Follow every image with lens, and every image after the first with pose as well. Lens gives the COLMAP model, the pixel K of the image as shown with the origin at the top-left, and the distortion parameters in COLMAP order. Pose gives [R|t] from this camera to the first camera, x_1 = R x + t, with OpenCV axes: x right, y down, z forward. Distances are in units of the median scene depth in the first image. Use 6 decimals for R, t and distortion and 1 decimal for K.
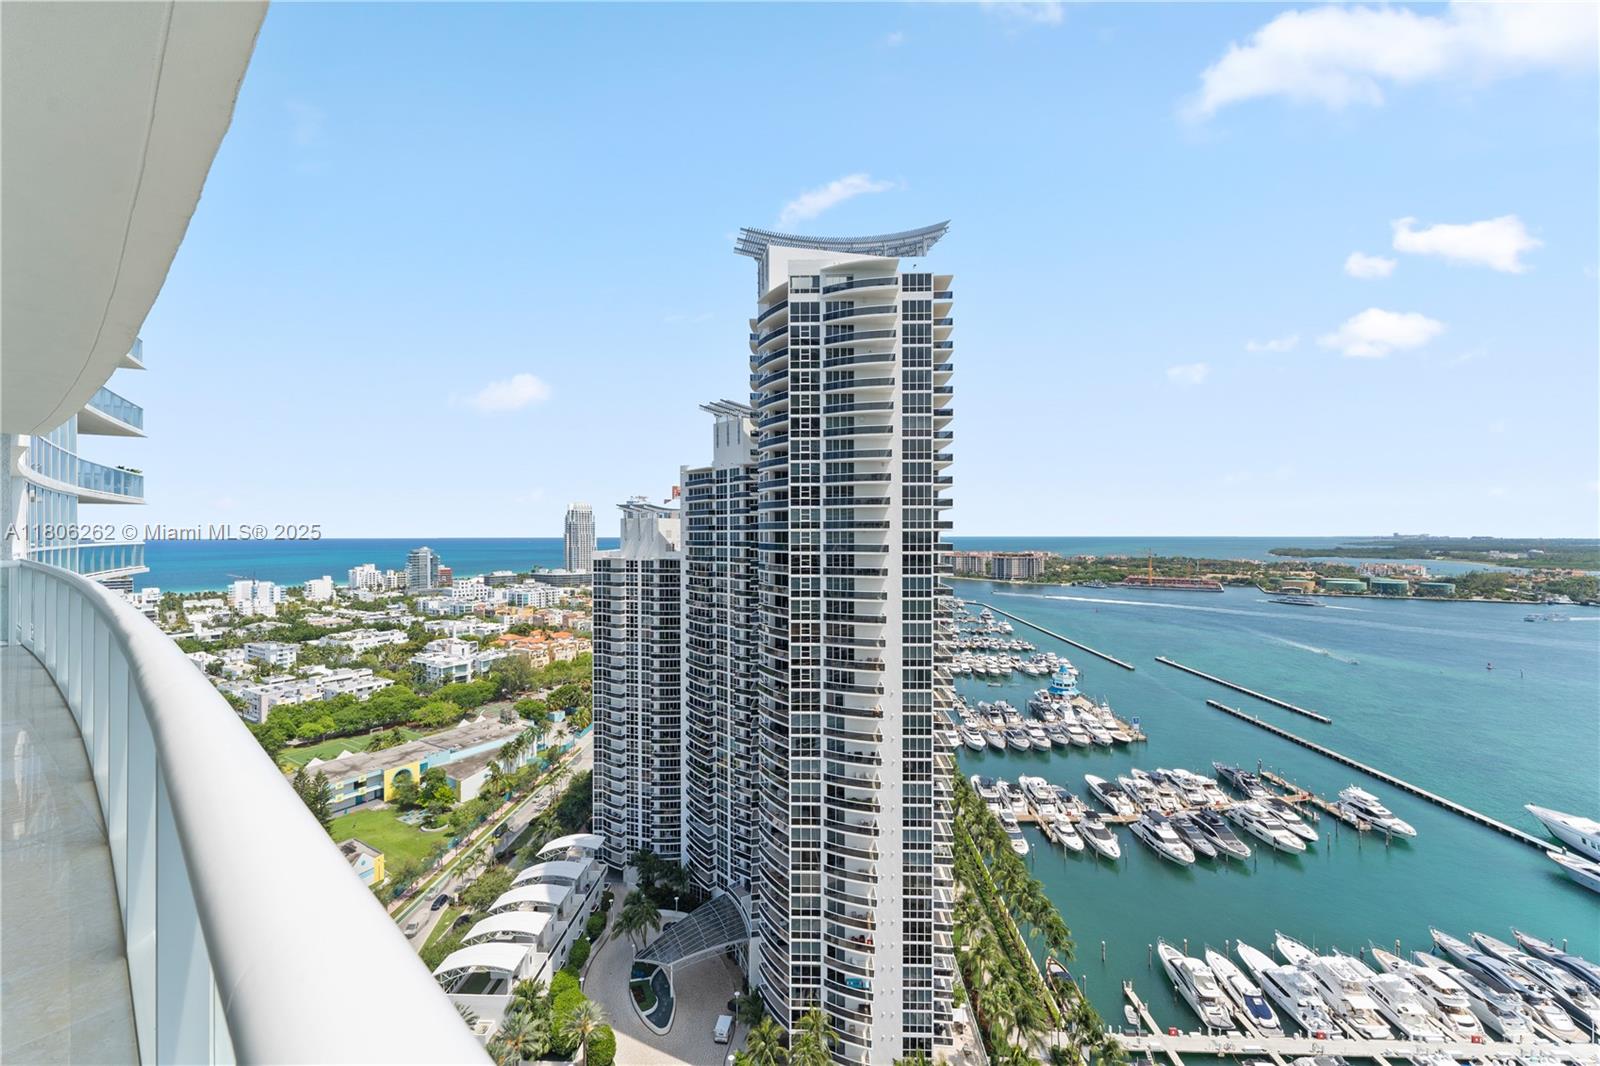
lens RADIAL K [[646.4, 0, 800.0], [0, 646.4, 533.0], [0, 0, 1]] dist [-0.000527, -0.000628]
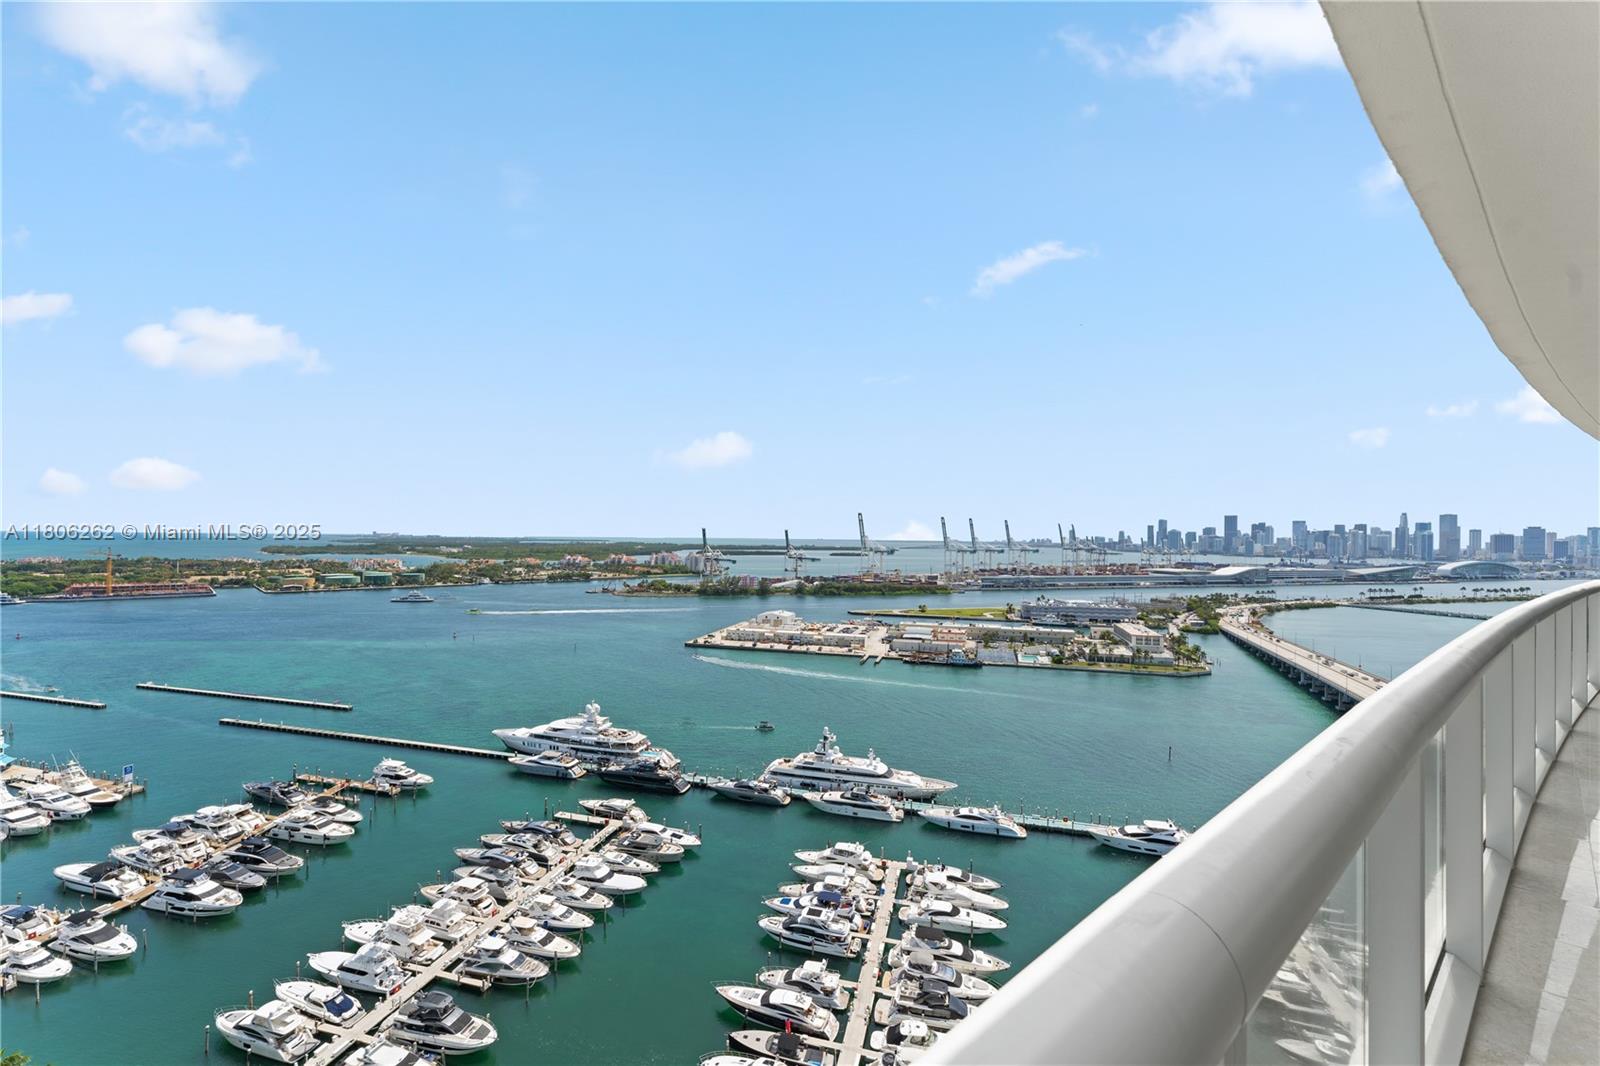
lens RADIAL K [[646.4, 0, 800.0], [0, 646.4, 533.0], [0, 0, 1]] dist [-0.000527, -0.000628]
pose [[0.219461, 0.010590, 0.975564, -0.079143], [-0.014533, 0.999866, -0.007585, 0.001040], [-0.975513, -0.012513, 0.219586, 0.064515]]
